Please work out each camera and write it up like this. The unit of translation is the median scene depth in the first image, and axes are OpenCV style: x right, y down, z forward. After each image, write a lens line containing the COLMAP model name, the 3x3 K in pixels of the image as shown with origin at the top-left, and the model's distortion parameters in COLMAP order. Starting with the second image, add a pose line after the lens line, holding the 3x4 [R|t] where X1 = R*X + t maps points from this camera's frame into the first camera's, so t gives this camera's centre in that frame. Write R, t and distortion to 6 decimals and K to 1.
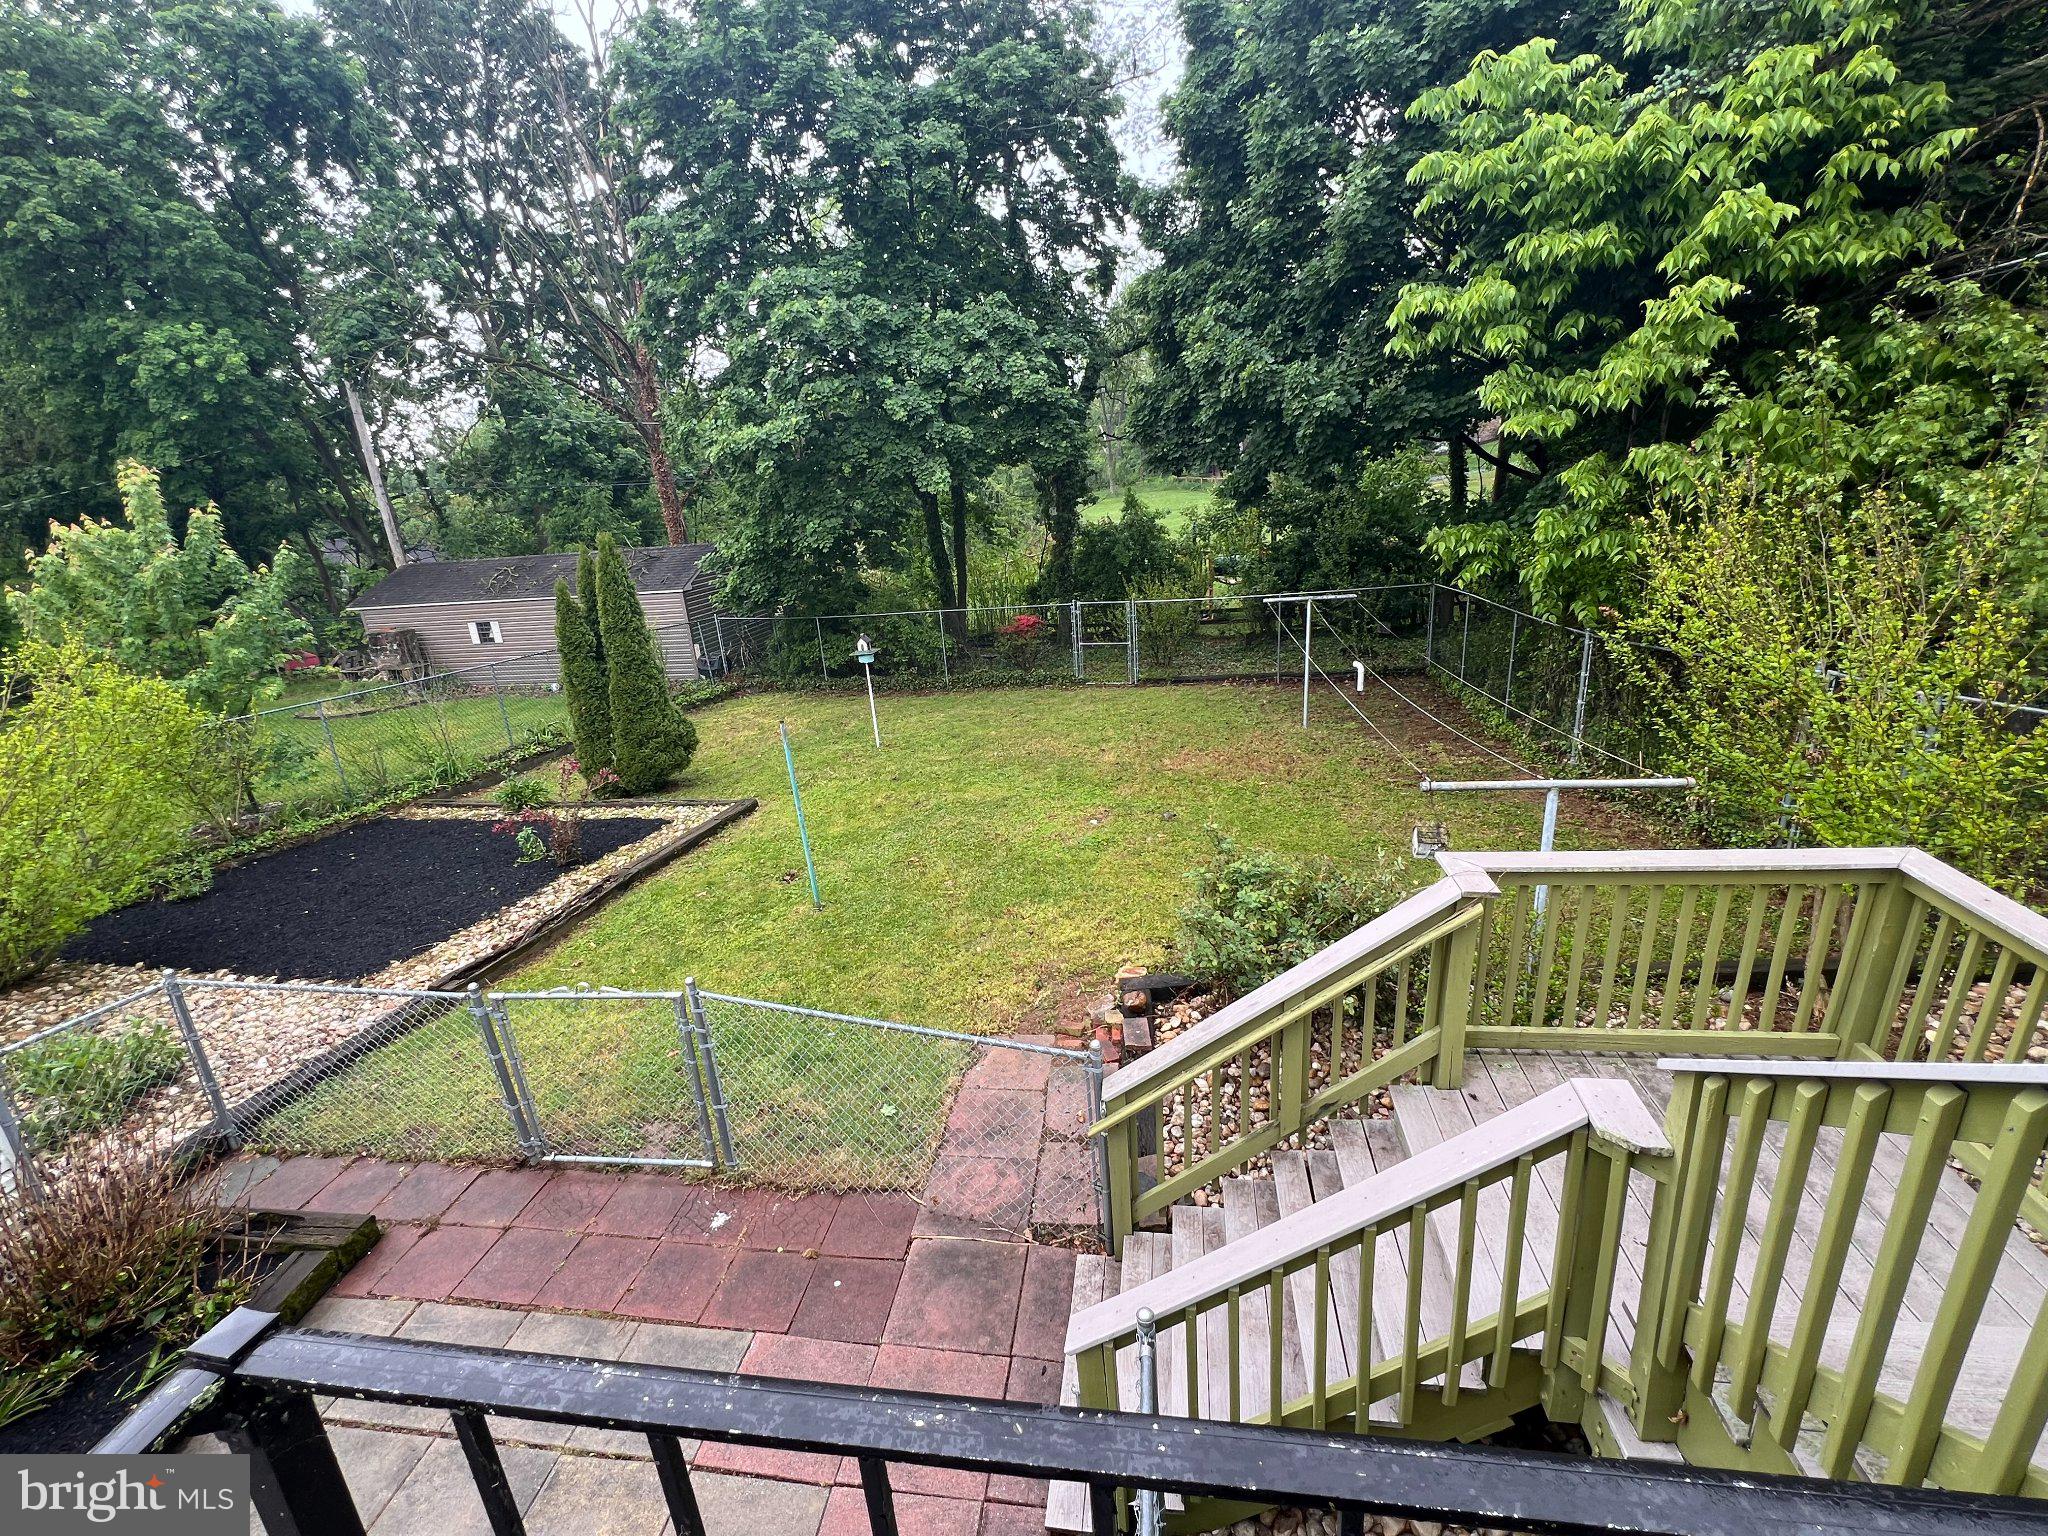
lens RADIAL K [[884.5, 0, 1021.5], [0, 884.5, 767.8], [0, 0, 1]] dist [-0.003482, -0.000601]
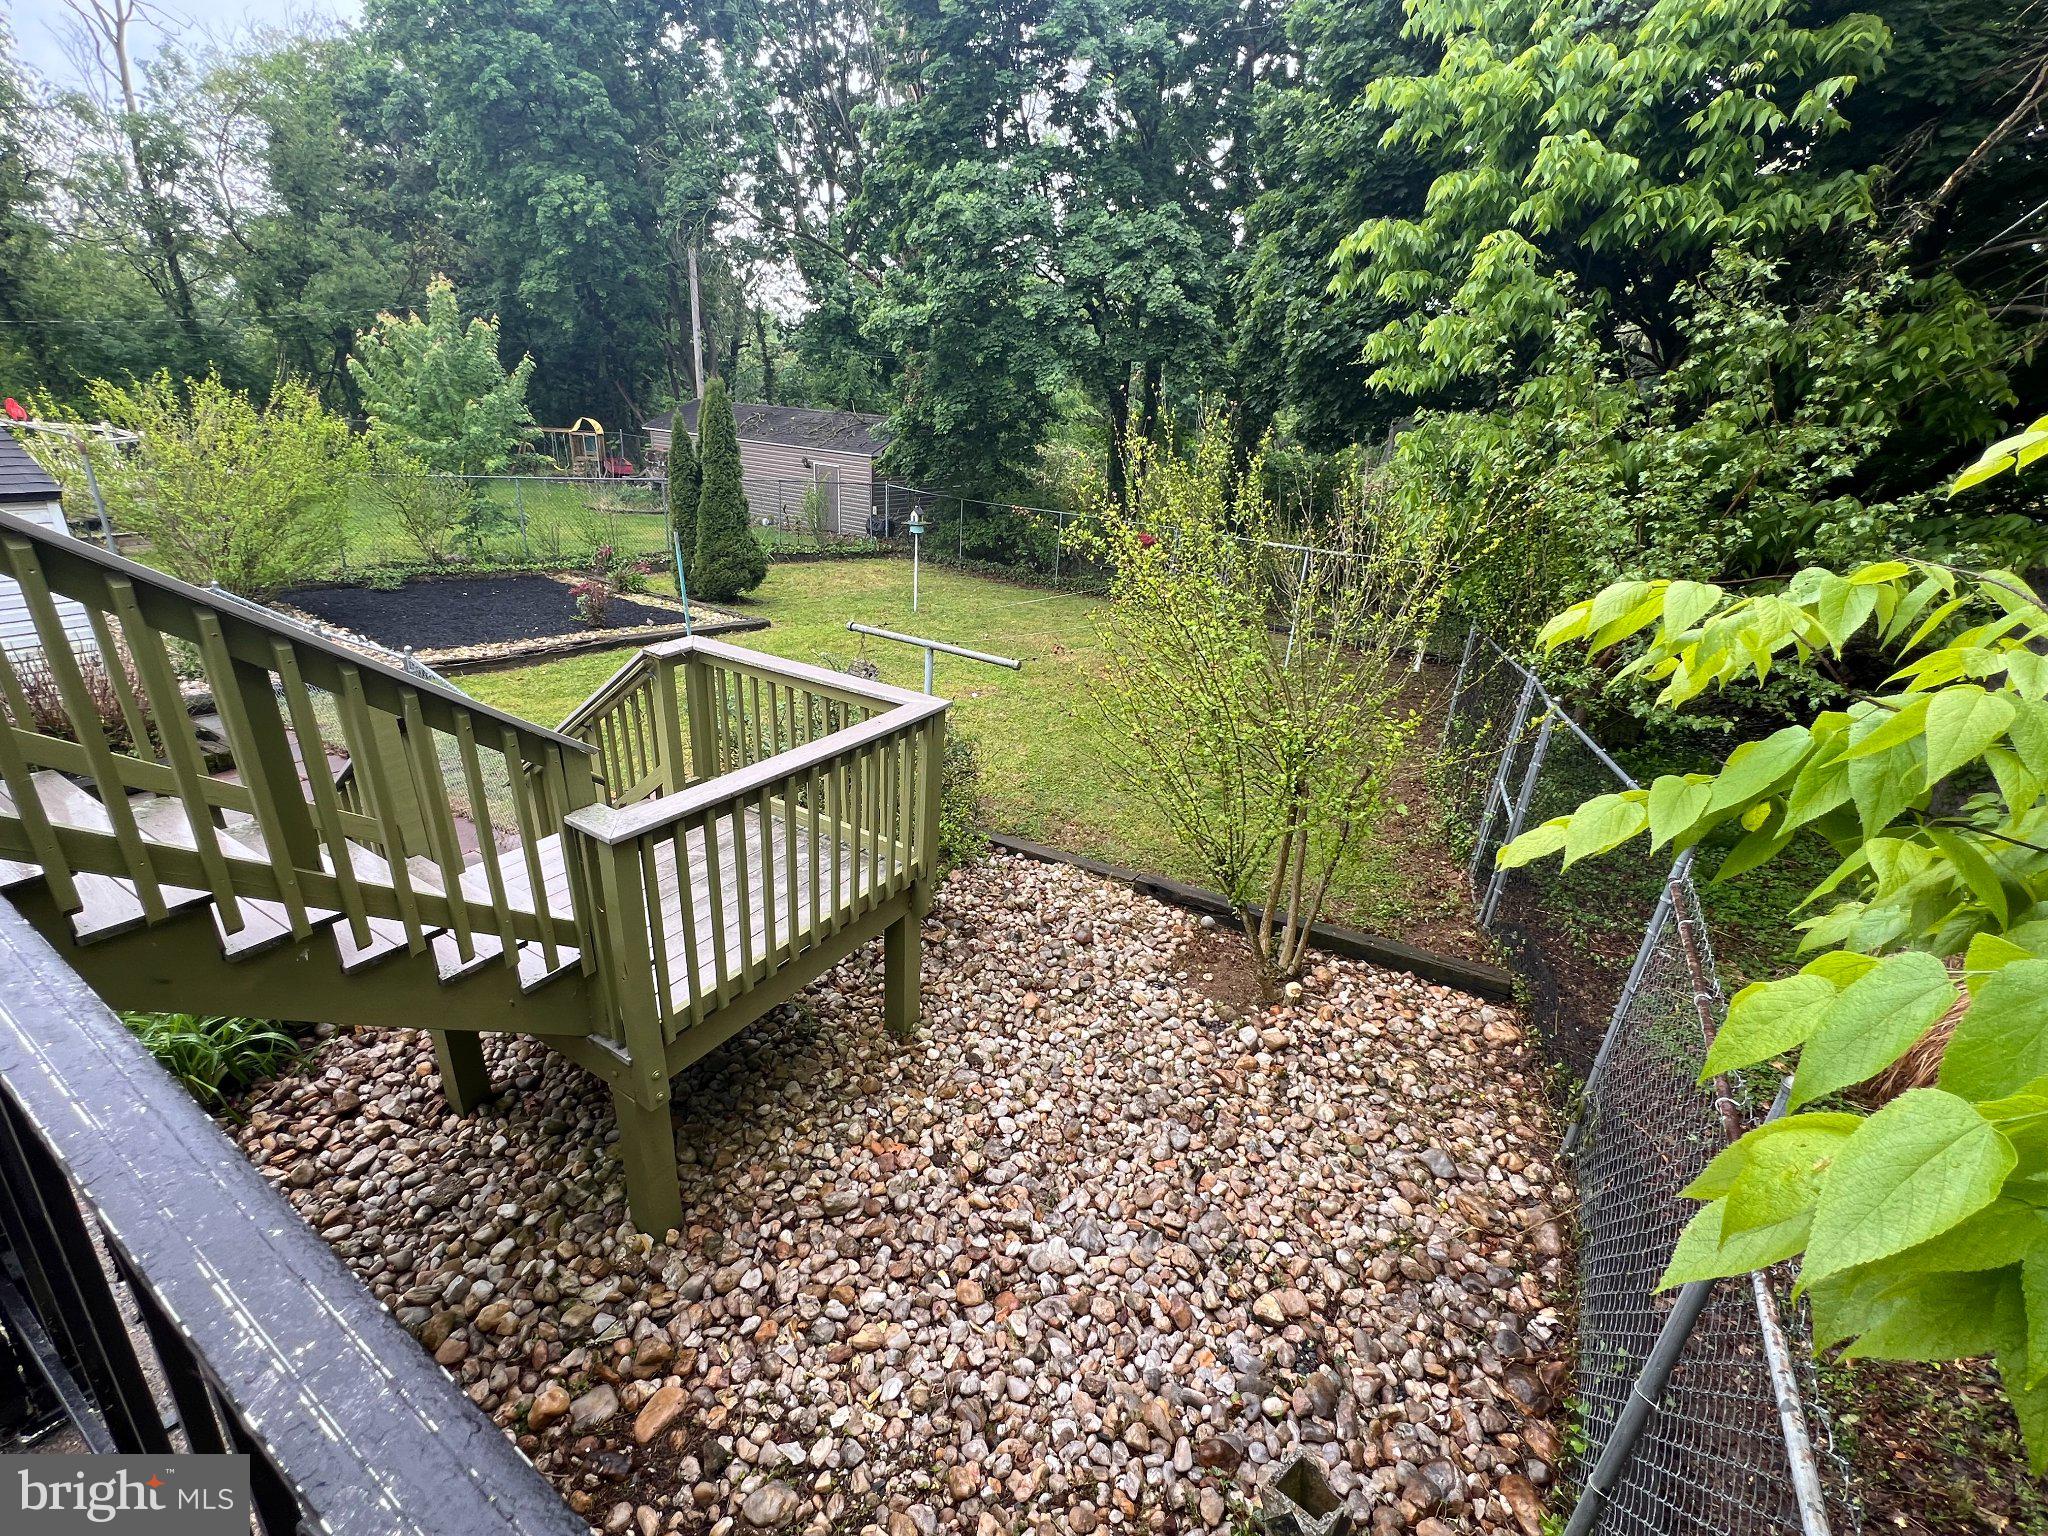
lens RADIAL K [[884.5, 0, 1023.3], [0, 884.5, 770.3], [0, 0, 1]] dist [-0.003482, -0.000601]
pose [[0.917966, 0.269691, -0.290869, 0.244969], [-0.244565, 0.962146, 0.120259, 0.001609], [0.312291, -0.039257, 0.949175, -0.023091]]
